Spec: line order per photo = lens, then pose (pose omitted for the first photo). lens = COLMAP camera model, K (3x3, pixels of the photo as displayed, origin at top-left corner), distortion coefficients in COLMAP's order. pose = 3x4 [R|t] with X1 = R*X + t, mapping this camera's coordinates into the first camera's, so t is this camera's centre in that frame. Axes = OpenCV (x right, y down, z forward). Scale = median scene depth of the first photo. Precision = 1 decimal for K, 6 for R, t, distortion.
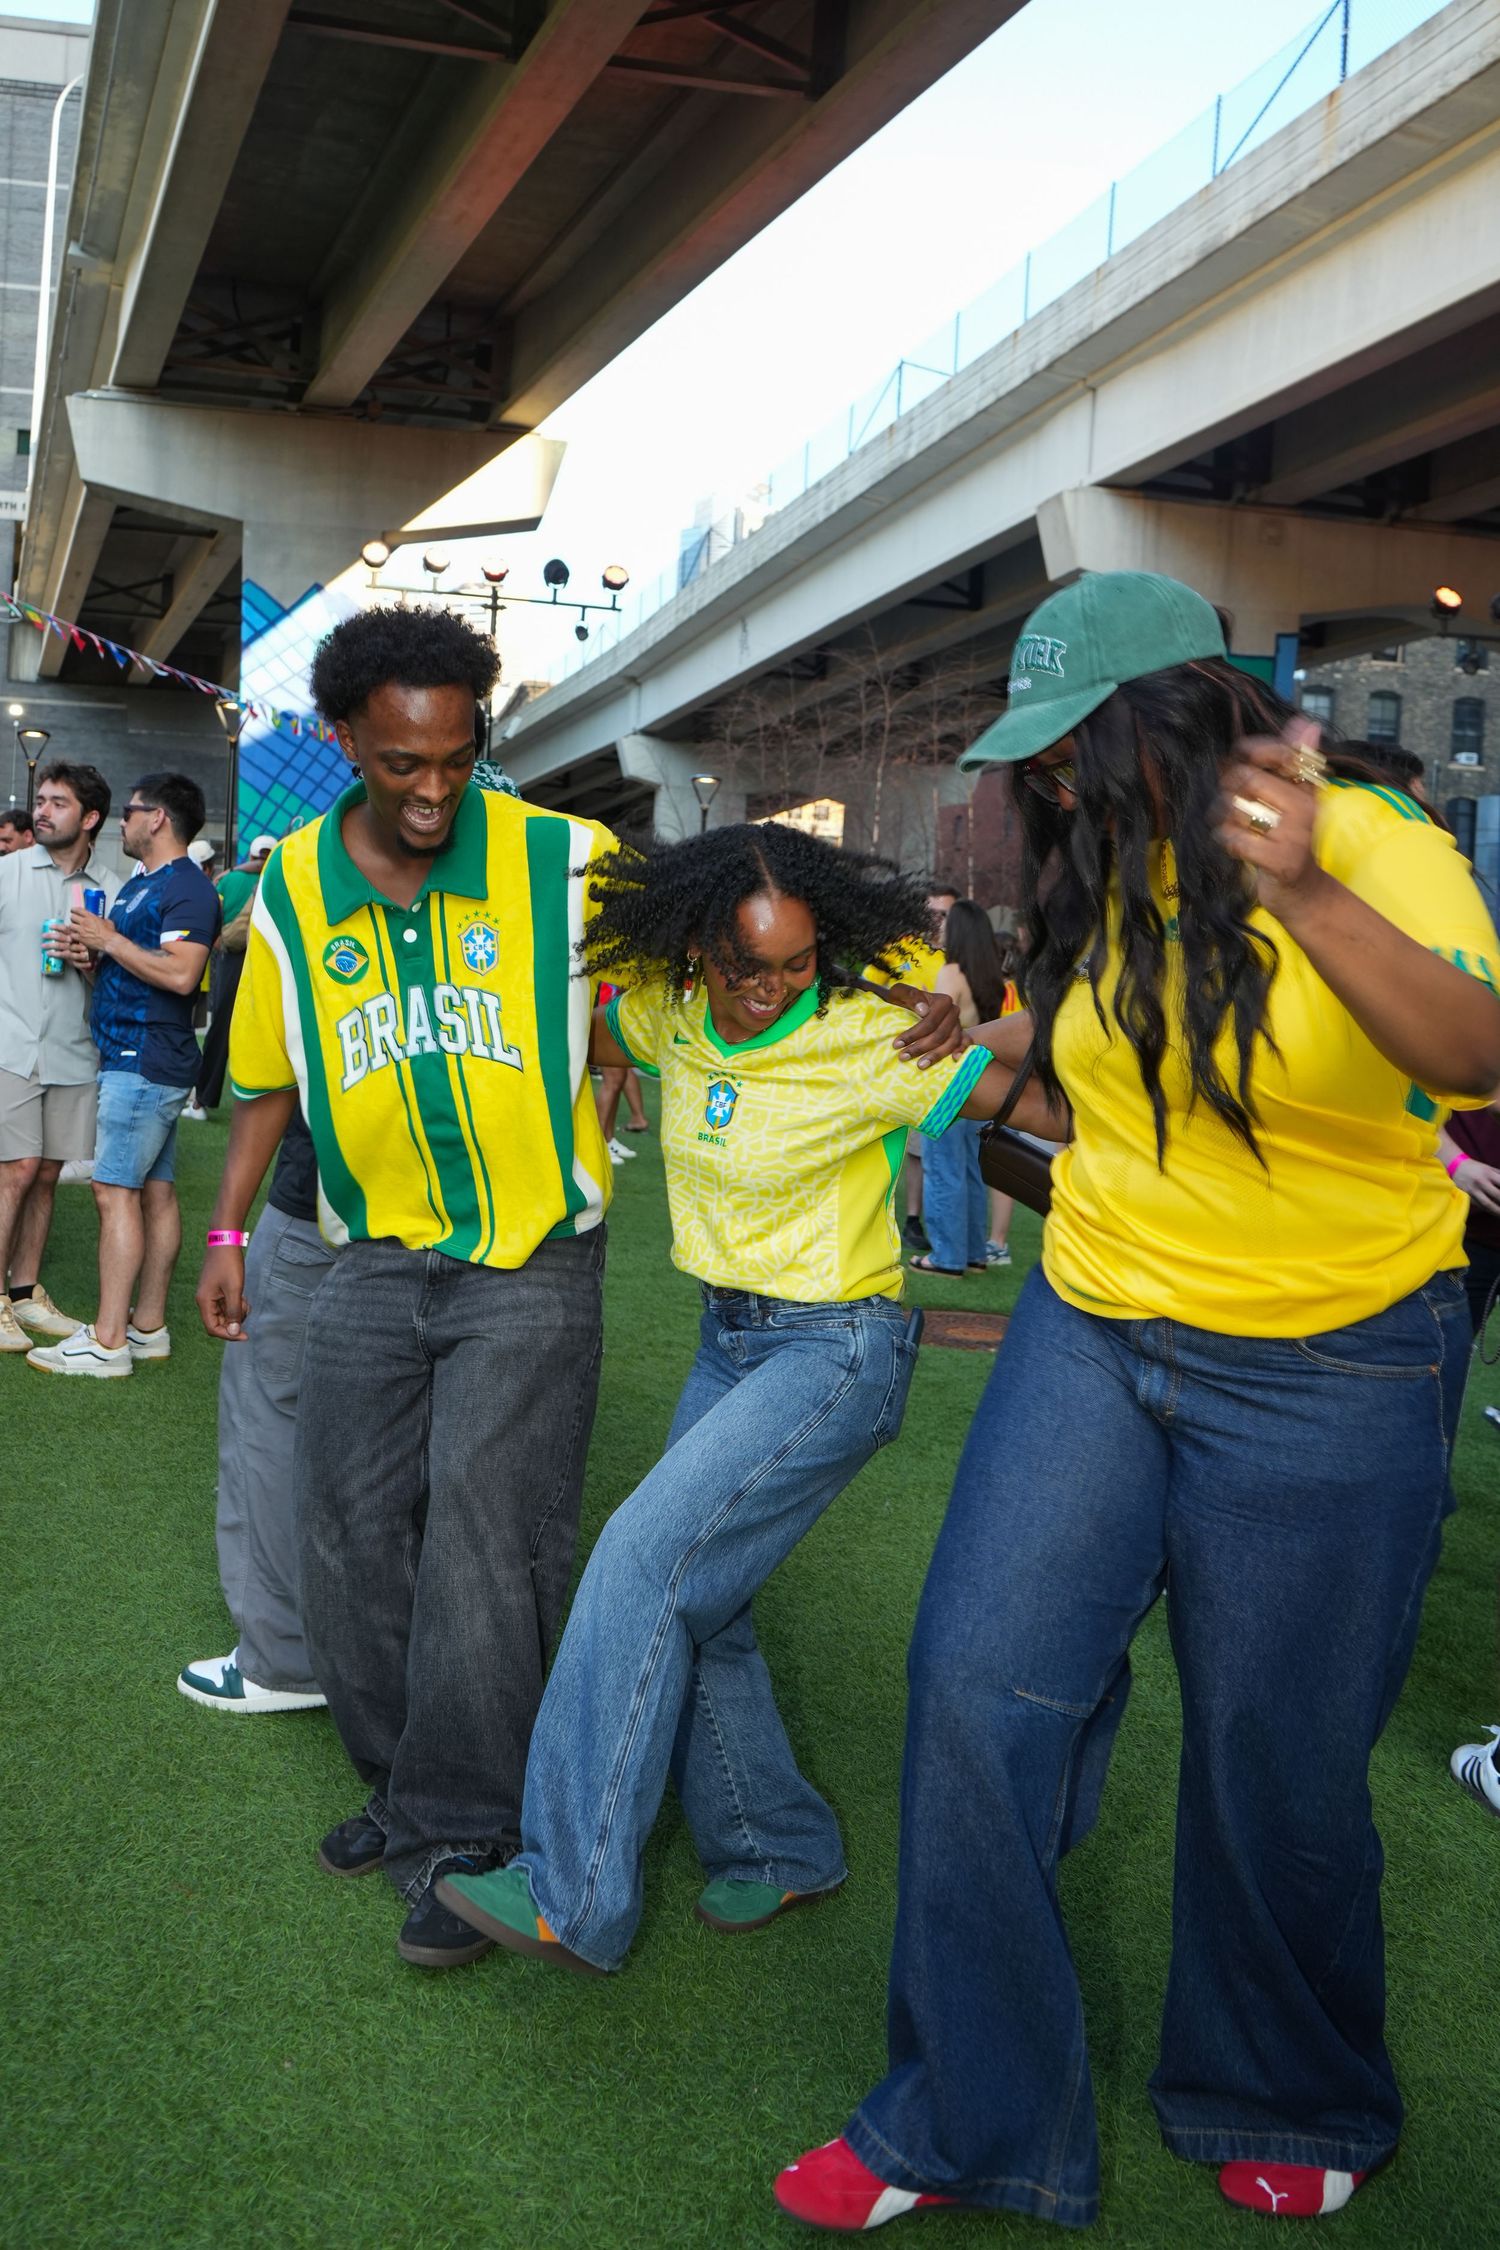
lens RADIAL K [[1865.7, 0, 751.2], [0, 1865.7, 1126.8], [0, 0, 1]] dist [0.048335, 0.008590]
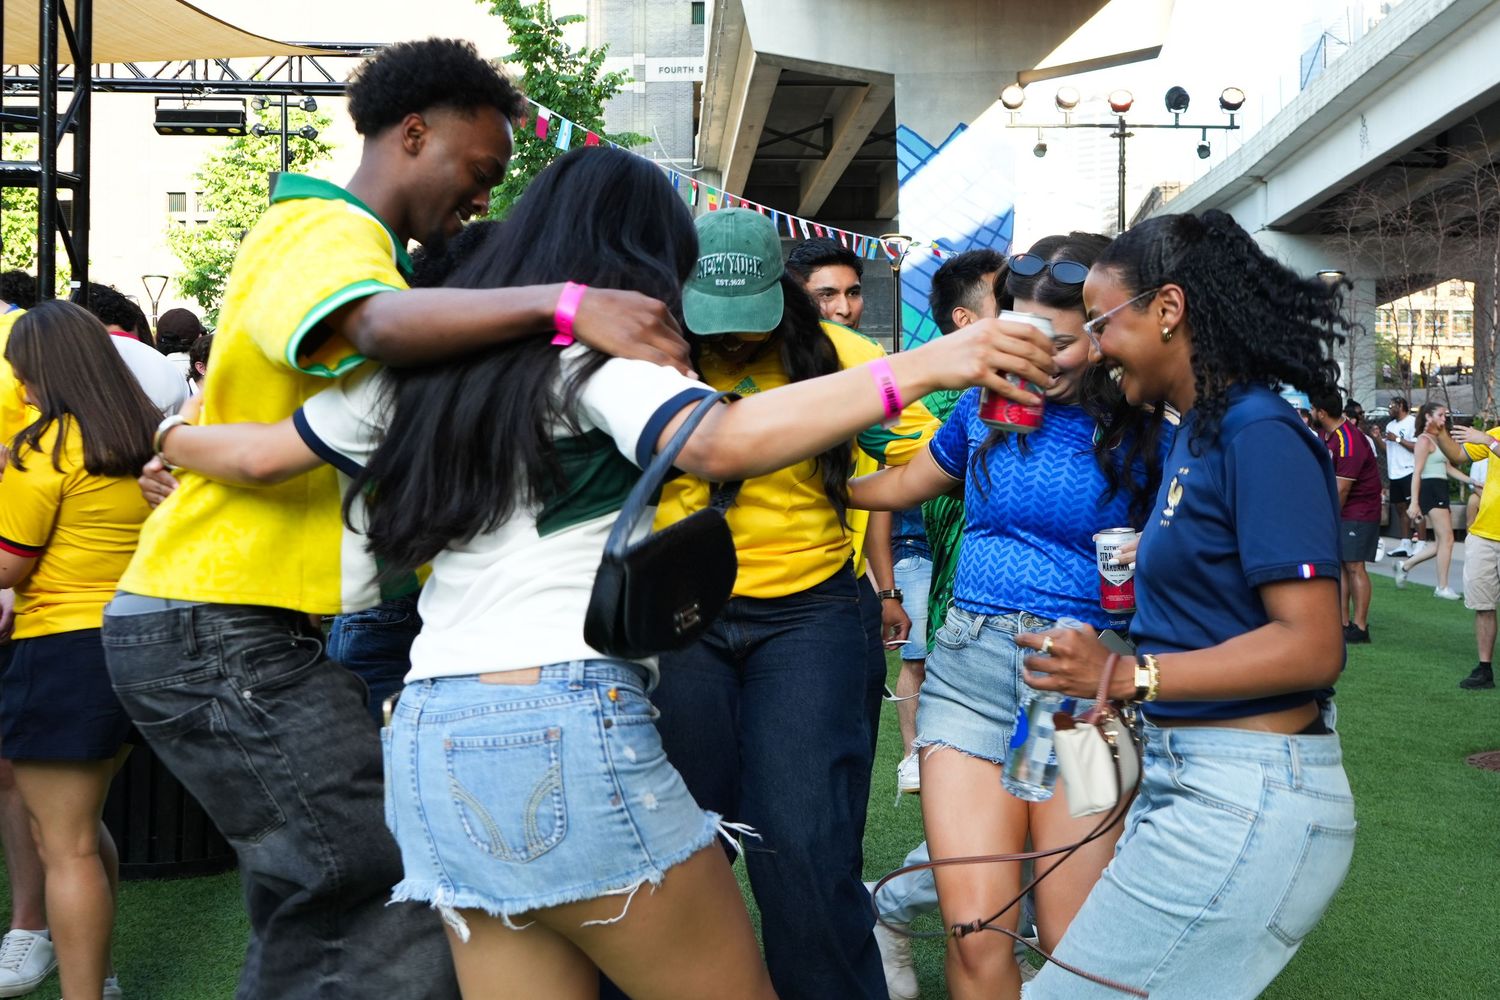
lens RADIAL K [[1208.9, 0, 750.4], [0, 1208.9, 499.3], [0, 0, 1]] dist [-0.010831, -0.014877]
pose [[0.905980, -0.065981, -0.418146, -0.058730], [0.029645, 0.995242, -0.092813, -0.001618], [0.422280, 0.071690, 0.903626, 0.310992]]
